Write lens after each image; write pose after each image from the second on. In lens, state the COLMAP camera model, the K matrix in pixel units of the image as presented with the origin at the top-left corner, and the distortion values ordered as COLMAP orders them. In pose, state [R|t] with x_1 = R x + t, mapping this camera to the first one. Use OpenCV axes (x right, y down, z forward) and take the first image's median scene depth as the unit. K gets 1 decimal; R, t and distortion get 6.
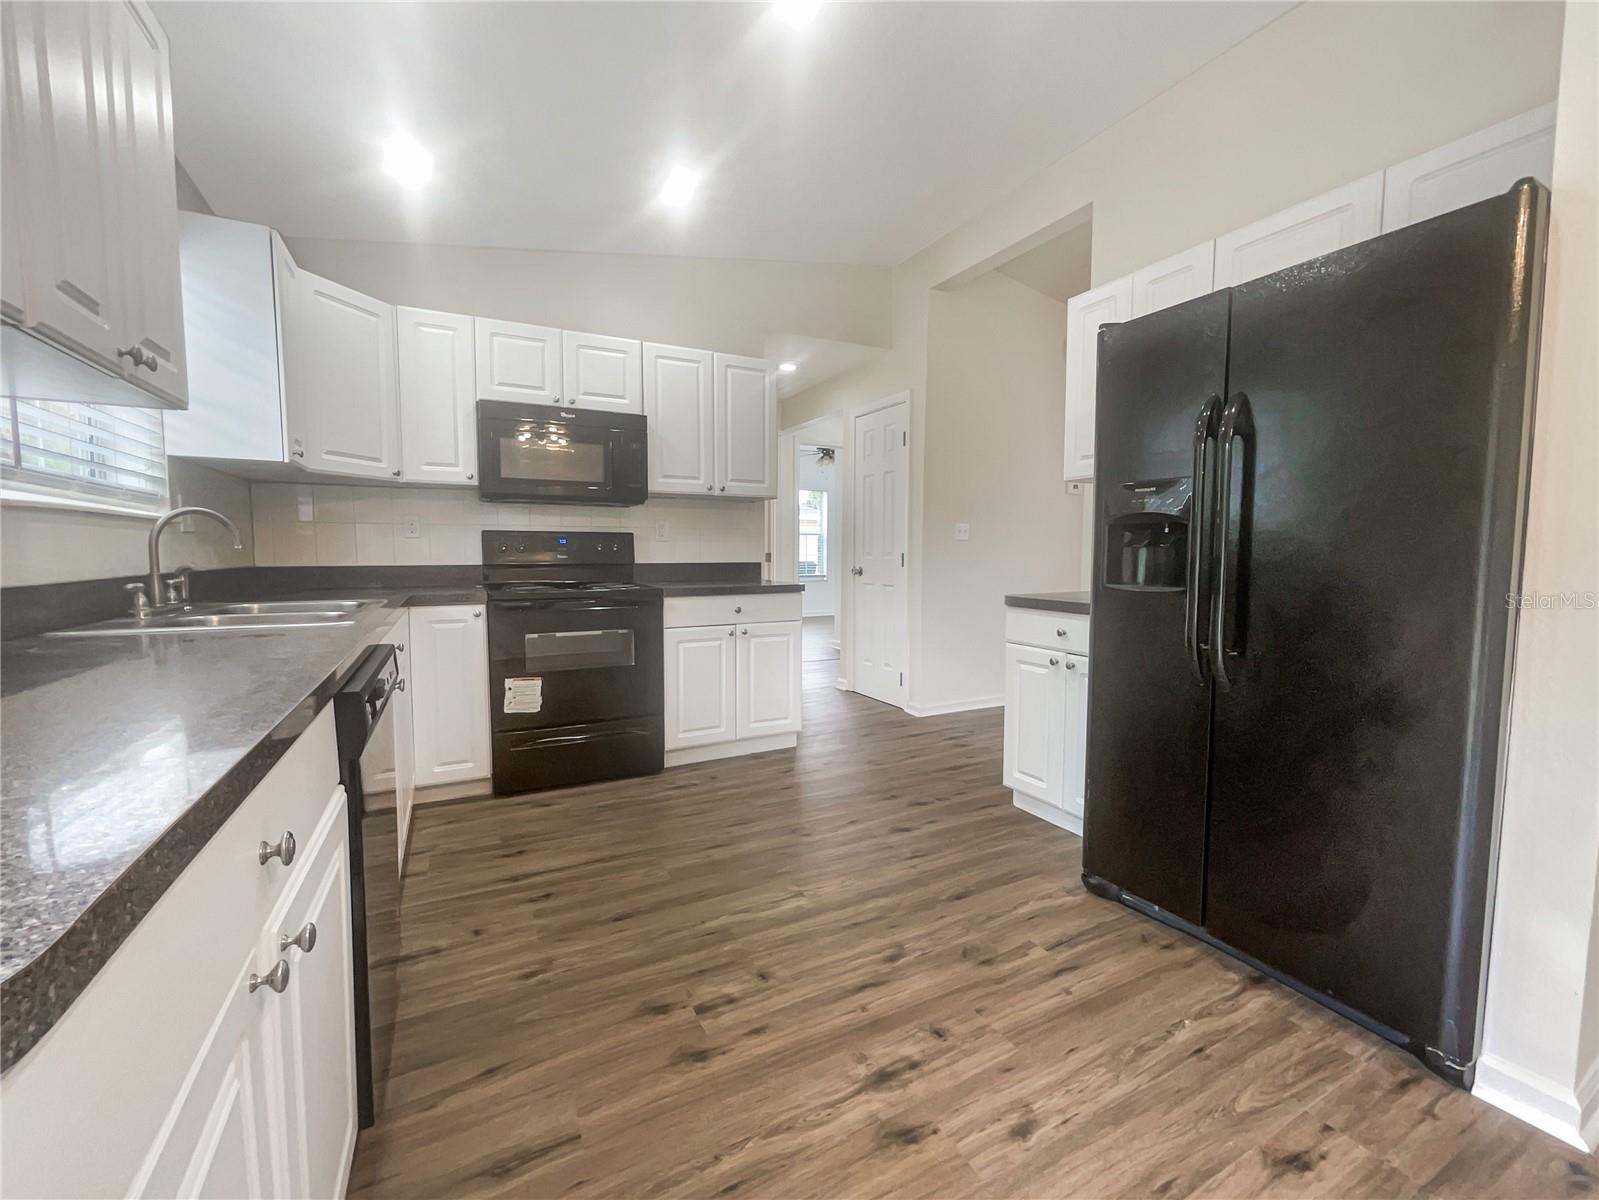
lens RADIAL K [[655.9, 0, 799.5], [0, 655.9, 600.0], [0, 0, 1]] dist [0.014016, 0.000100]
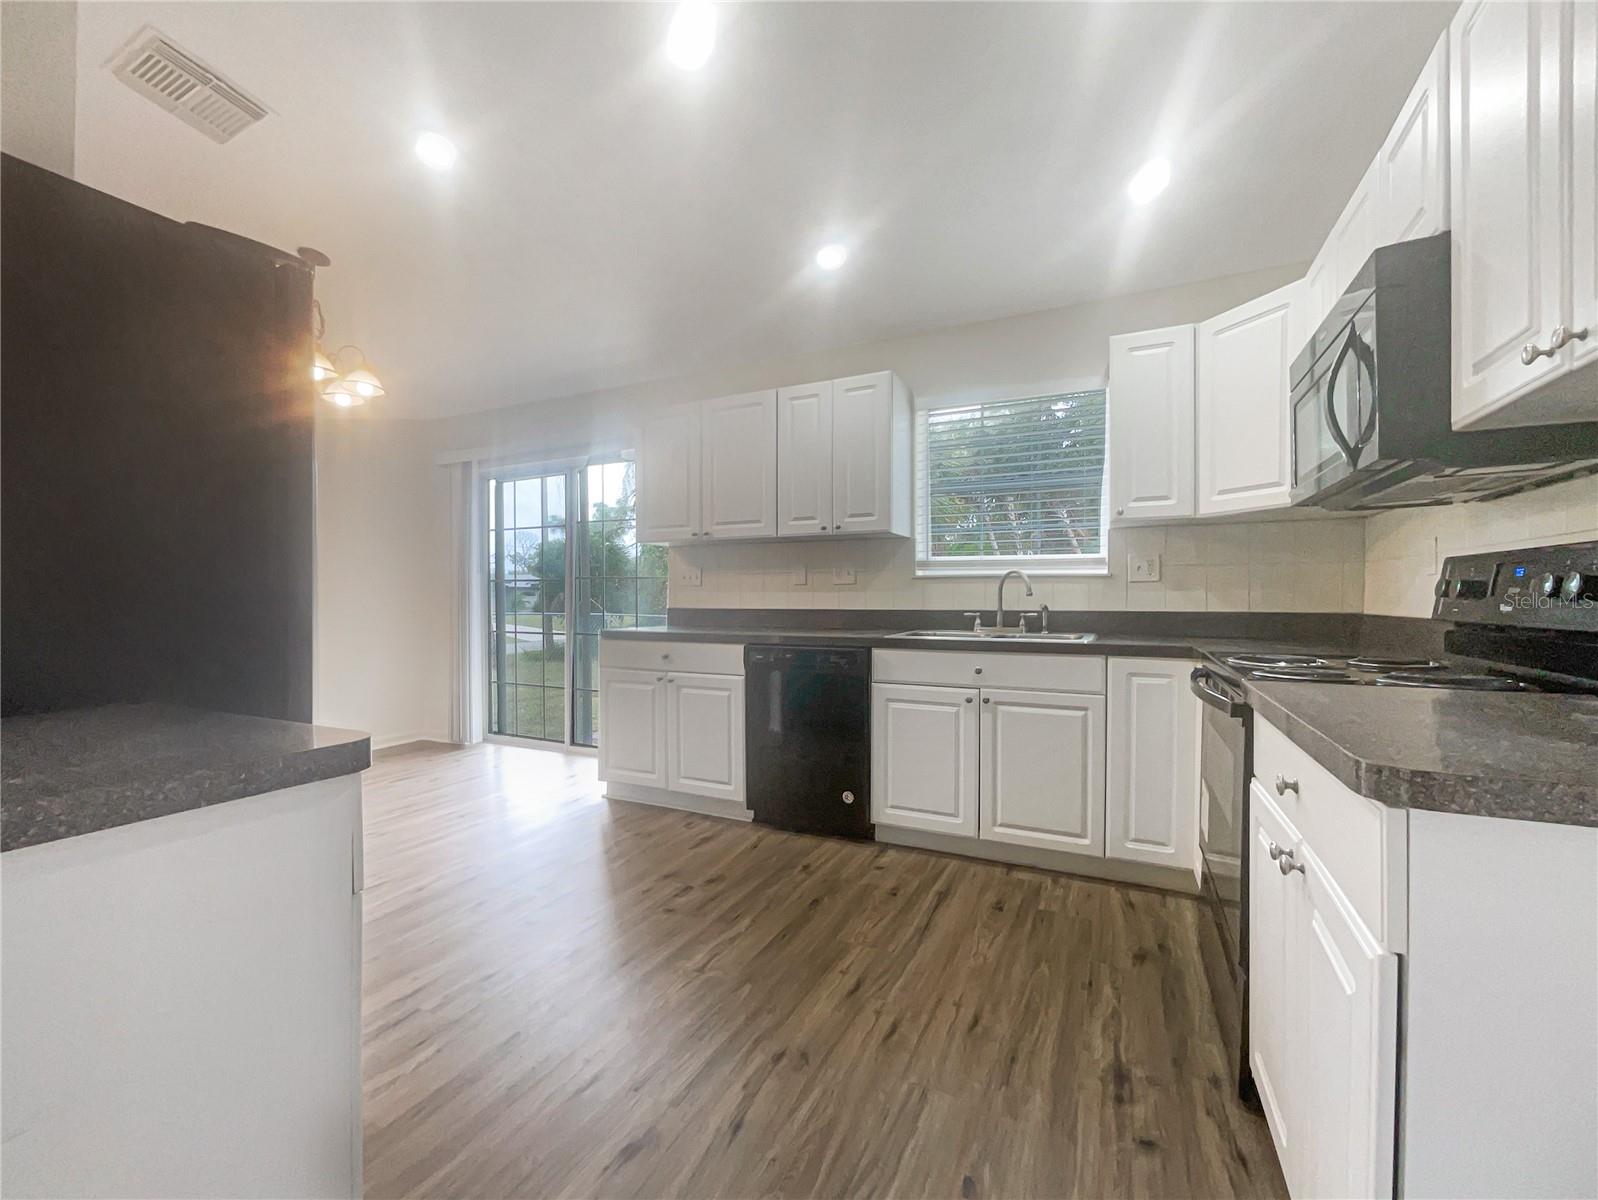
lens RADIAL K [[655.5, 0, 799.0], [0, 655.5, 600.0], [0, 0, 1]] dist [0.014016, 0.000100]
pose [[-0.799311, 0.003293, -0.600909, 0.418408], [-0.039190, 0.997571, 0.057595, -0.119252], [0.599639, 0.069586, -0.797240, 1.695577]]
